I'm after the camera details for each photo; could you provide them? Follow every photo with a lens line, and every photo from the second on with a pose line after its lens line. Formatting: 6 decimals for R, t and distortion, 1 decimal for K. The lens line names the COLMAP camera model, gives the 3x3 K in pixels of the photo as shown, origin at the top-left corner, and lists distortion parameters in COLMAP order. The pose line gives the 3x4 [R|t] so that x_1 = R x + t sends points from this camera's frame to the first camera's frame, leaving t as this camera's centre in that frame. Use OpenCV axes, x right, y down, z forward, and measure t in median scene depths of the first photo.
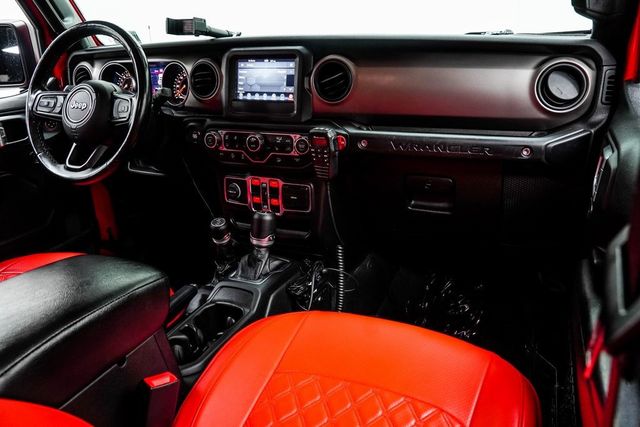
lens RADIAL K [[503.9, 0, 319.4], [0, 503.9, 211.4], [0, 0, 1]] dist [-0.073713, 0.000232]
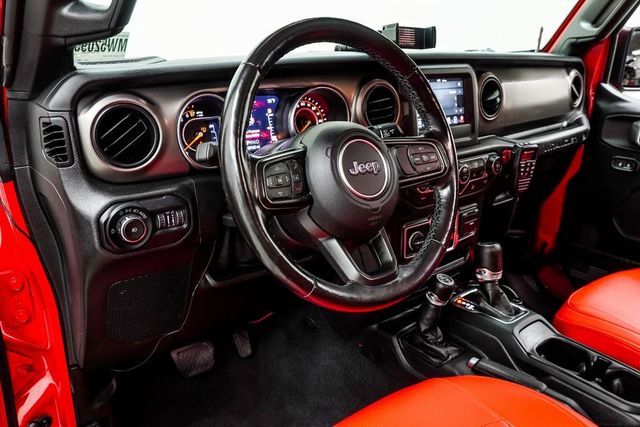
lens RADIAL K [[541.4, 0, 323.3], [0, 541.4, 216.3], [0, 0, 1]] dist [-0.073078, 0.082726]
pose [[0.436332, -0.258060, 0.861985, -1.041968], [0.272753, 0.950849, 0.146598, -0.263918], [-0.857450, 0.171143, 0.485273, 0.745649]]
